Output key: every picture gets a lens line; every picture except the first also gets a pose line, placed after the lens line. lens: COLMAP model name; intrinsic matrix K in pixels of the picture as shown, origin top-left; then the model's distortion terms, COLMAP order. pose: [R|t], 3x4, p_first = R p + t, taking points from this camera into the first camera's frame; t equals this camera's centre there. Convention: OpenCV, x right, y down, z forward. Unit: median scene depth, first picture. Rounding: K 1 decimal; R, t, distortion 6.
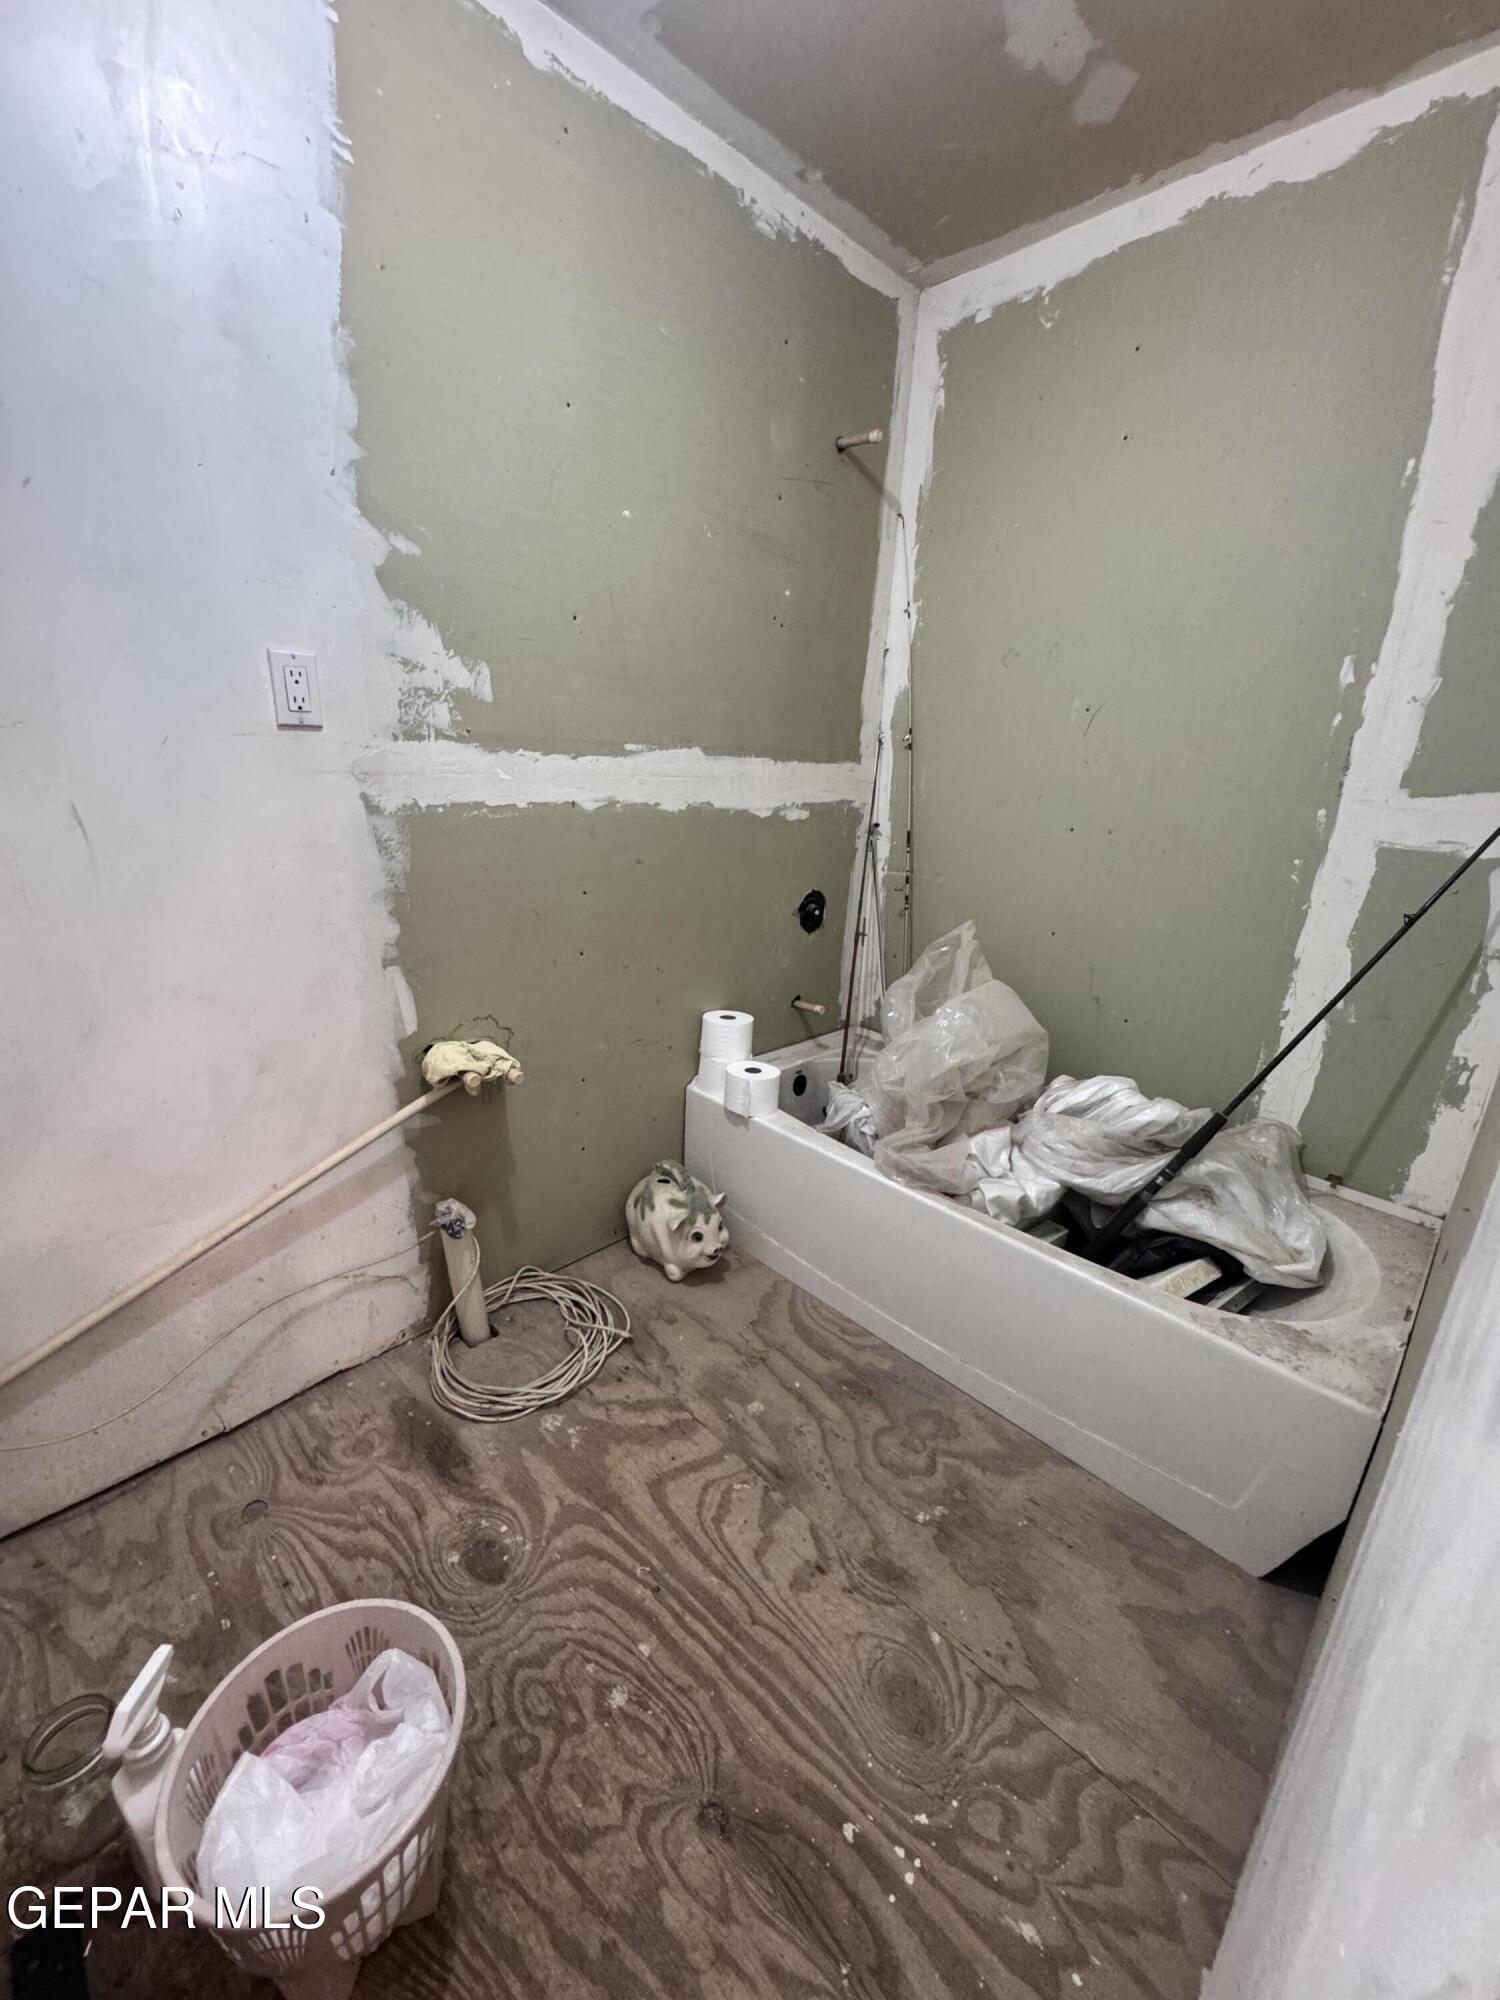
lens RADIAL K [[801.5, 0, 749.3], [0, 801.5, 999.0], [0, 0, 1]] dist [-0.003362, 0.000442]
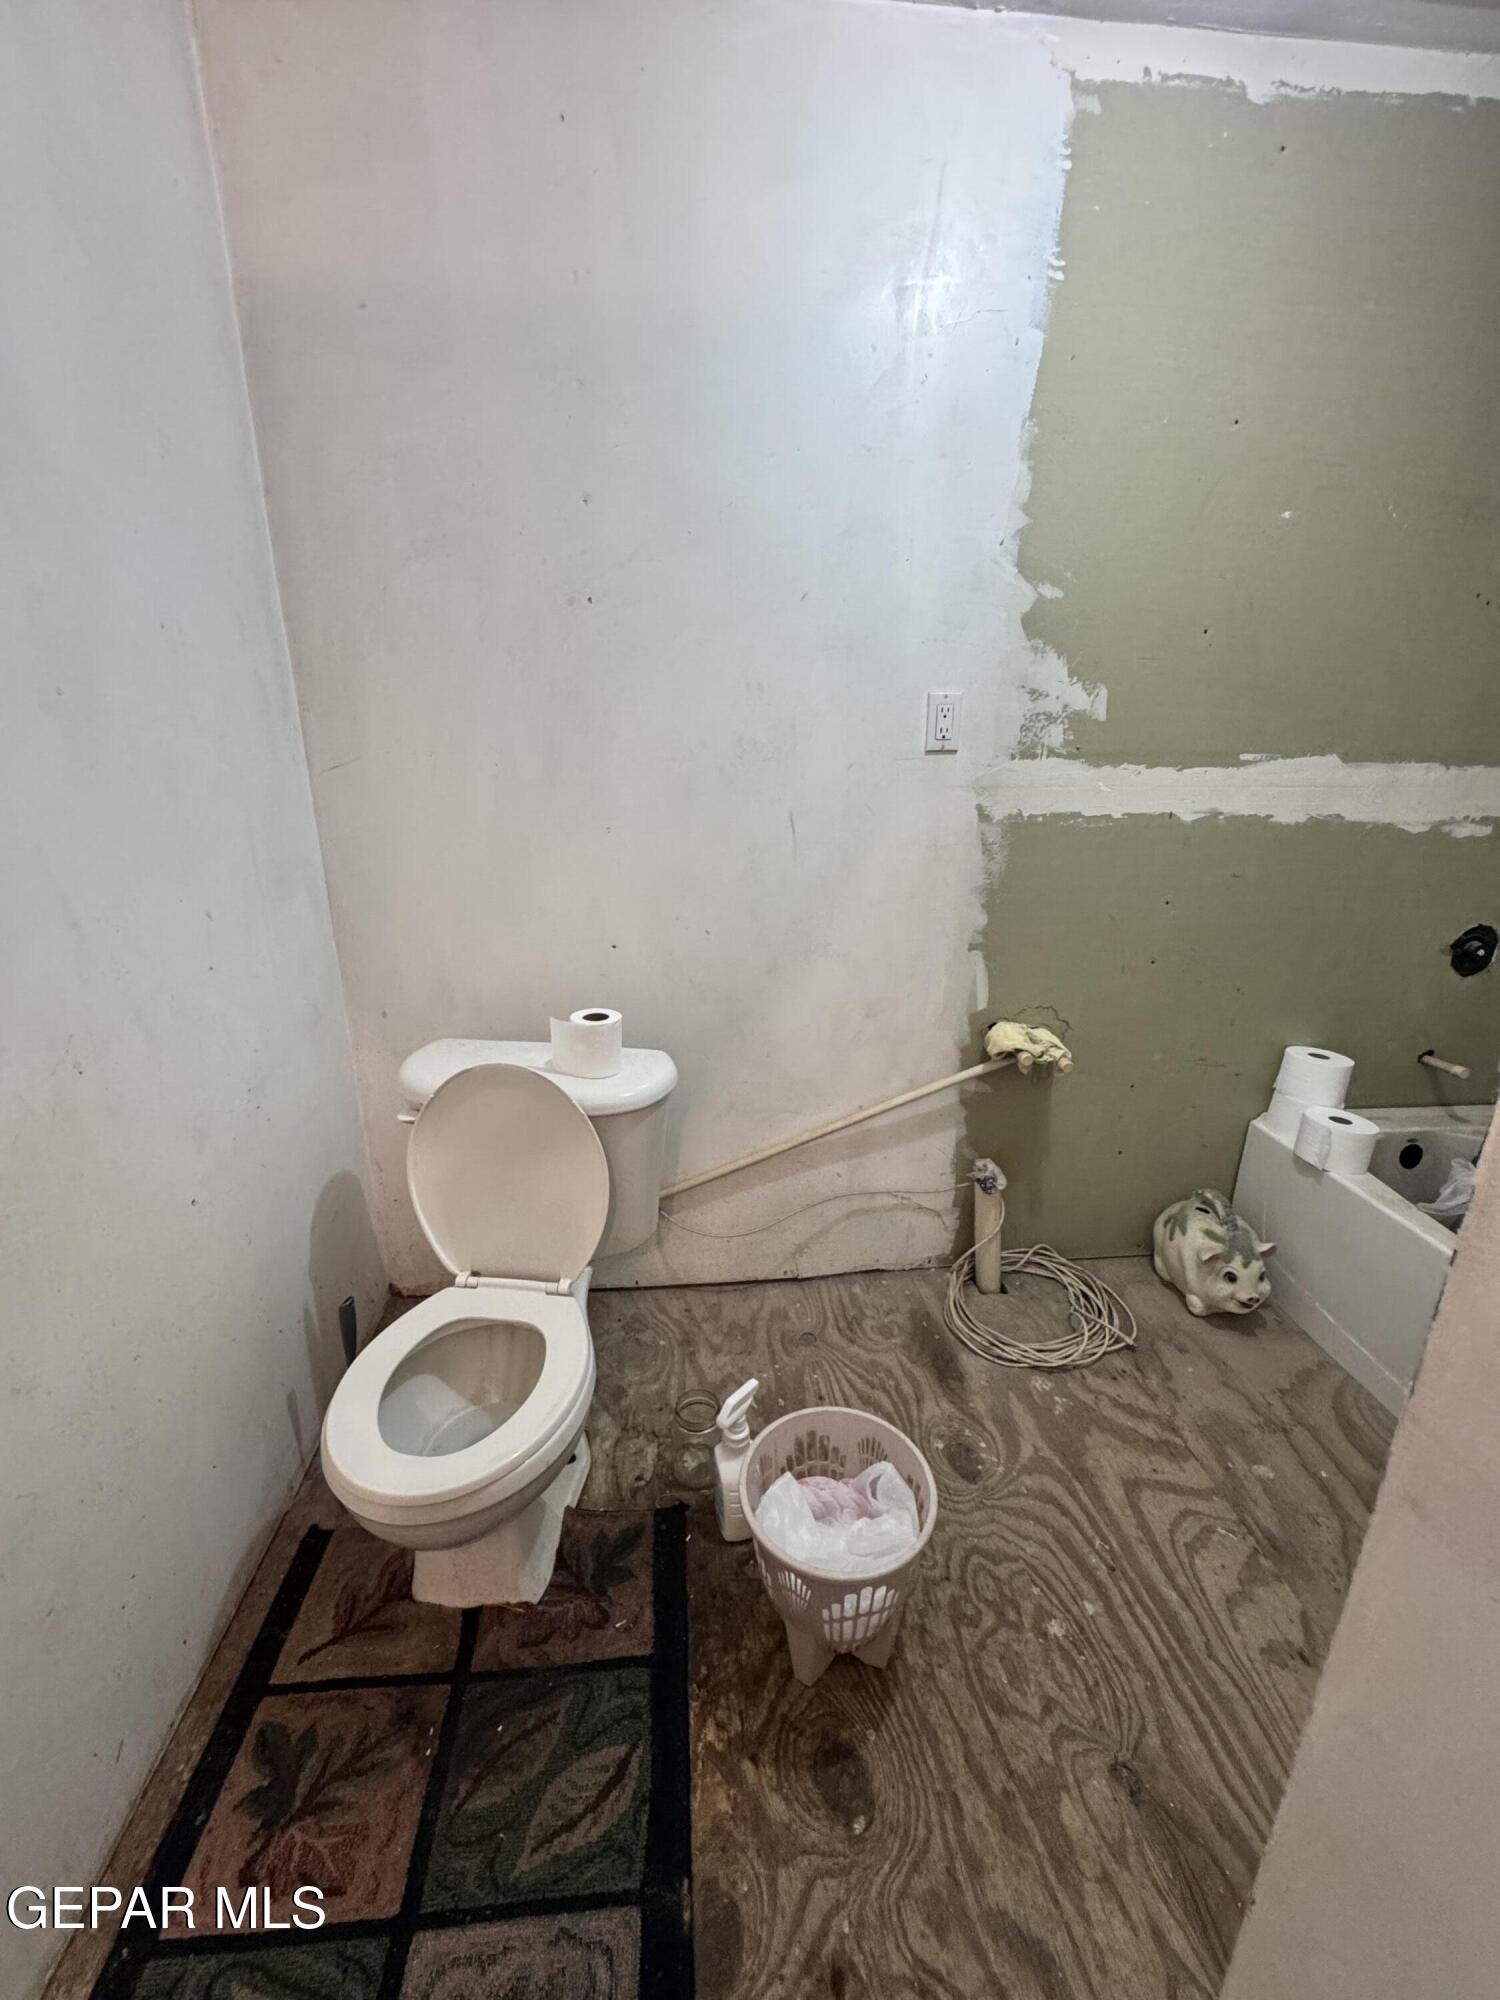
lens RADIAL K [[801.5, 0, 749.6], [0, 801.5, 997.2], [0, 0, 1]] dist [-0.003362, 0.000442]
pose [[0.766277, 0.156145, -0.623249, 0.049007], [-0.160628, 0.985774, 0.049480, 0.024254], [0.622108, 0.062196, 0.780457, -0.135636]]
